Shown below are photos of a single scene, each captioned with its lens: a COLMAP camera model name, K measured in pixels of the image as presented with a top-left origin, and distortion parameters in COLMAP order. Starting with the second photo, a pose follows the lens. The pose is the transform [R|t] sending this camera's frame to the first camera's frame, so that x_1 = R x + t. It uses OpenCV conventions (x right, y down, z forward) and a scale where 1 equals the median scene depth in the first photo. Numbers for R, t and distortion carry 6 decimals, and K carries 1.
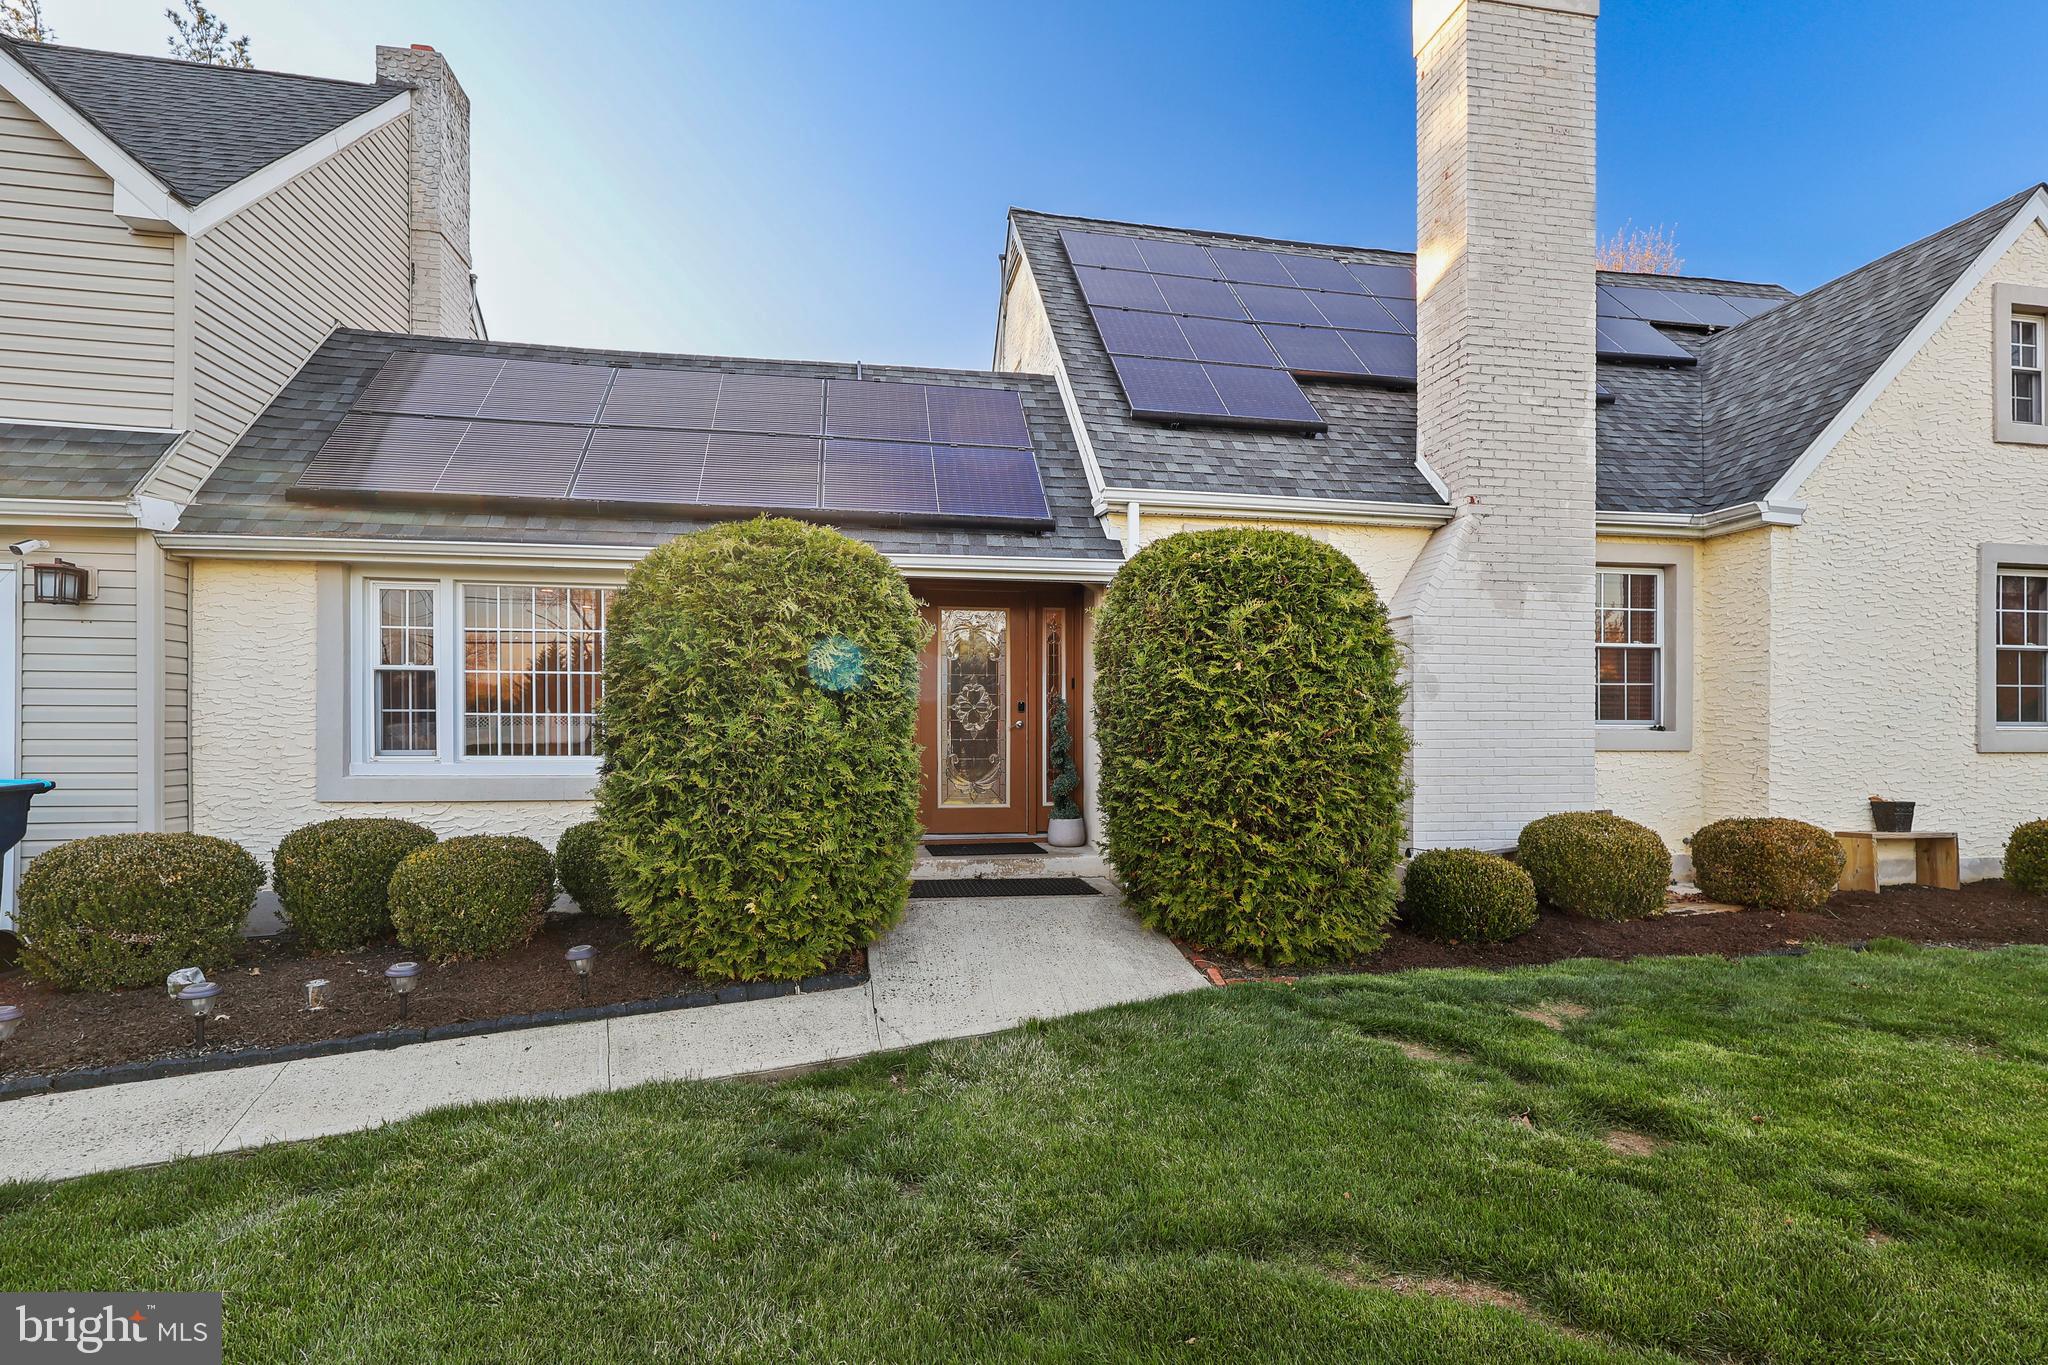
lens RADIAL K [[942.8, 0, 1052.1], [0, 942.8, 723.2], [0, 0, 1]] dist [-0.001055, -0.000138]
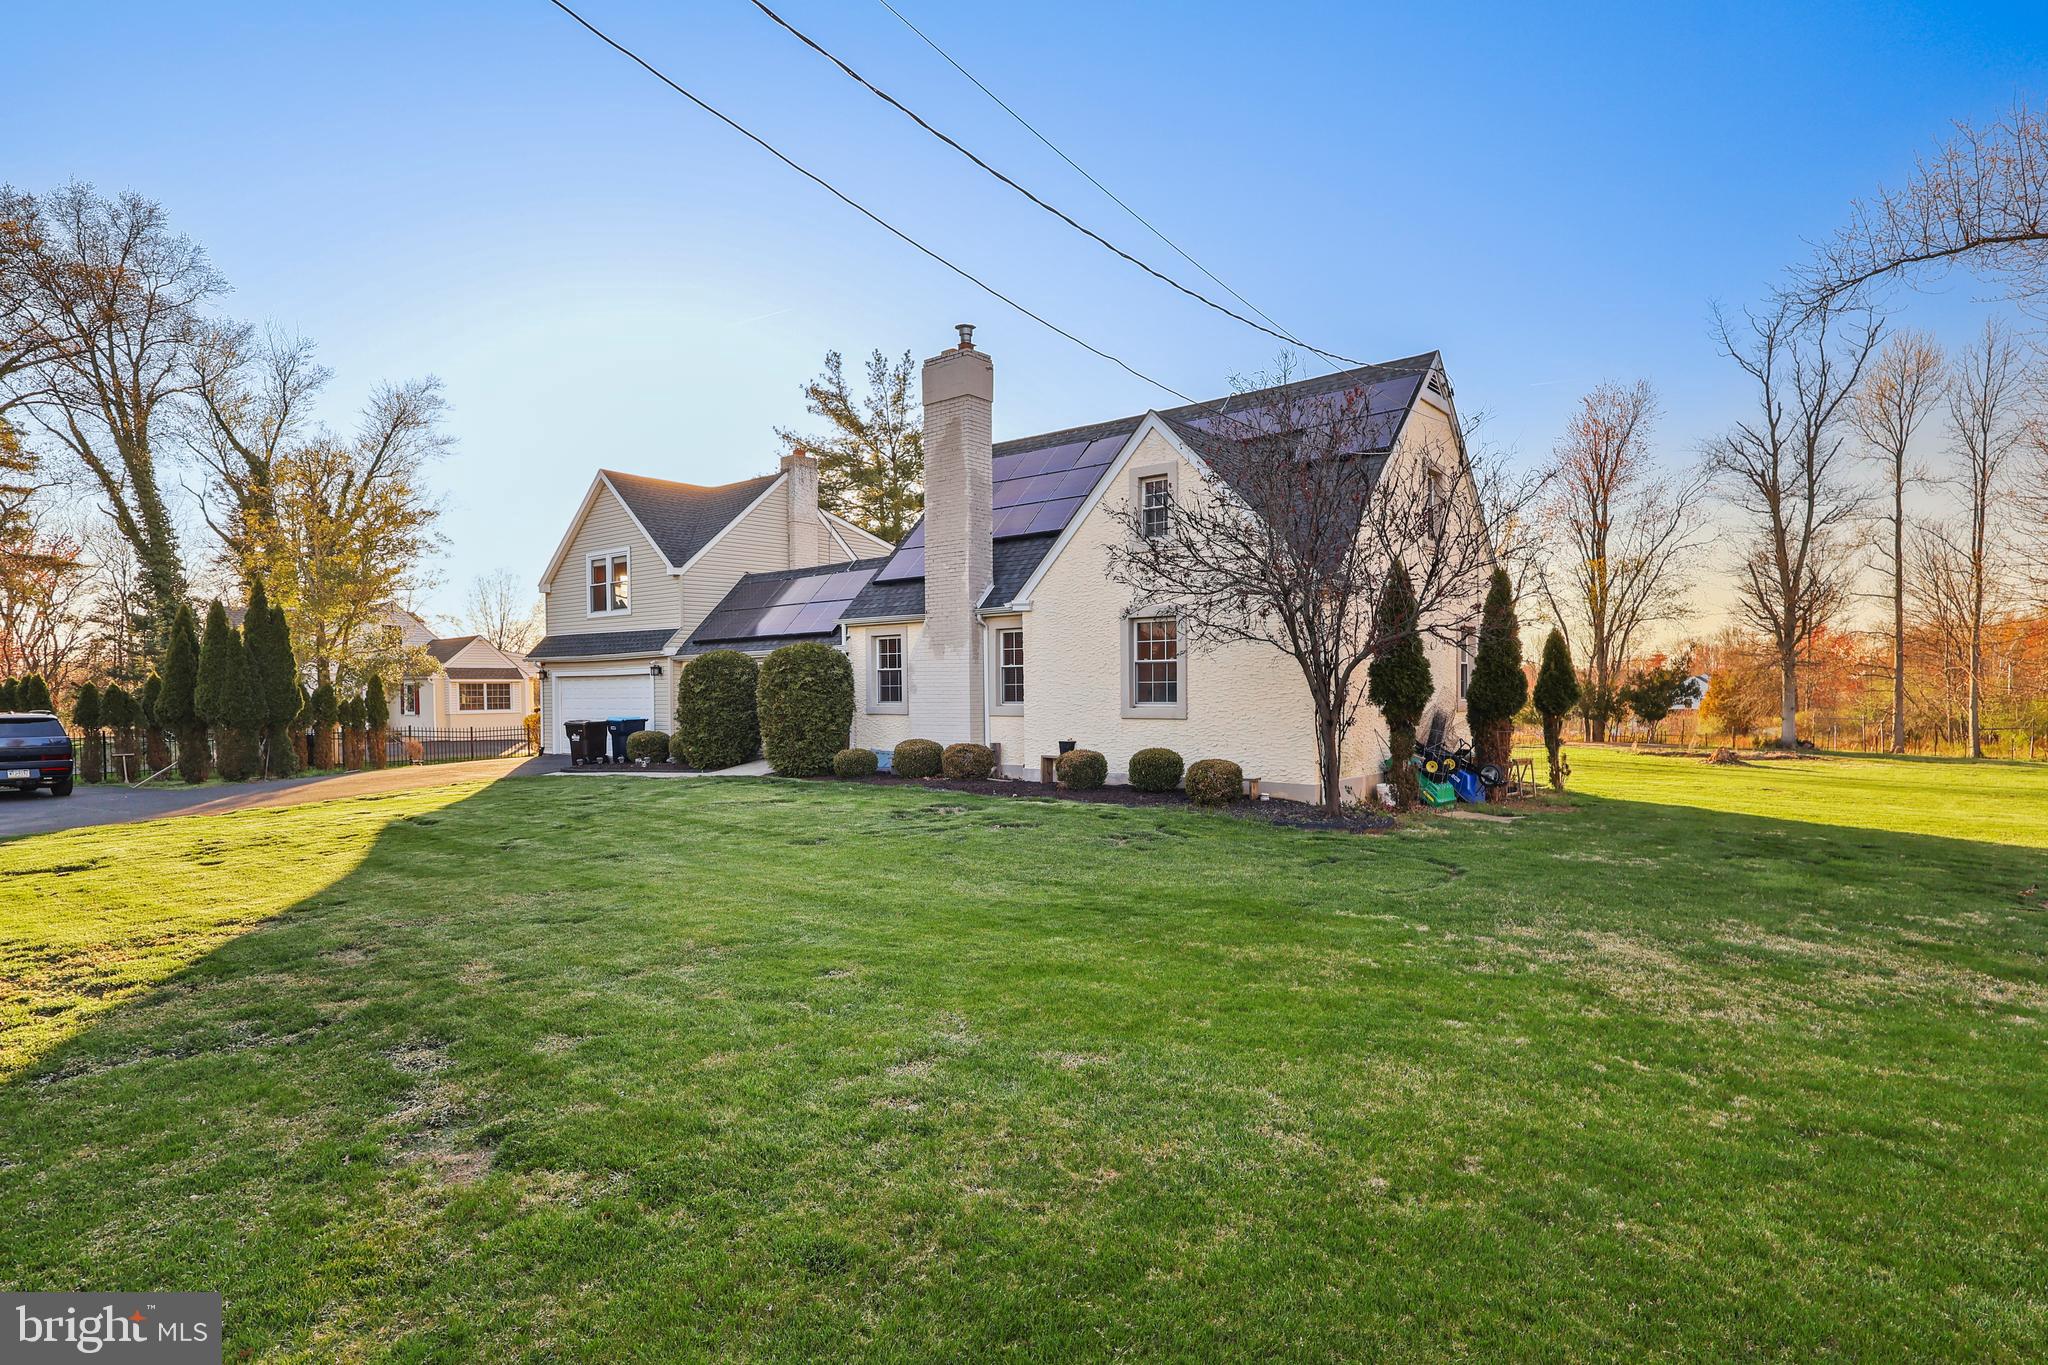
lens RADIAL K [[1044.7, 0, 1023.6], [0, 1044.7, 689.5], [0, 0, 1]] dist [0.000530, 0.000014]
pose [[0.650704, -0.012448, -0.759229, 2.722586], [0.002017, 0.999890, -0.014664, 0.003353], [0.759329, 0.008011, 0.650658, -0.584256]]
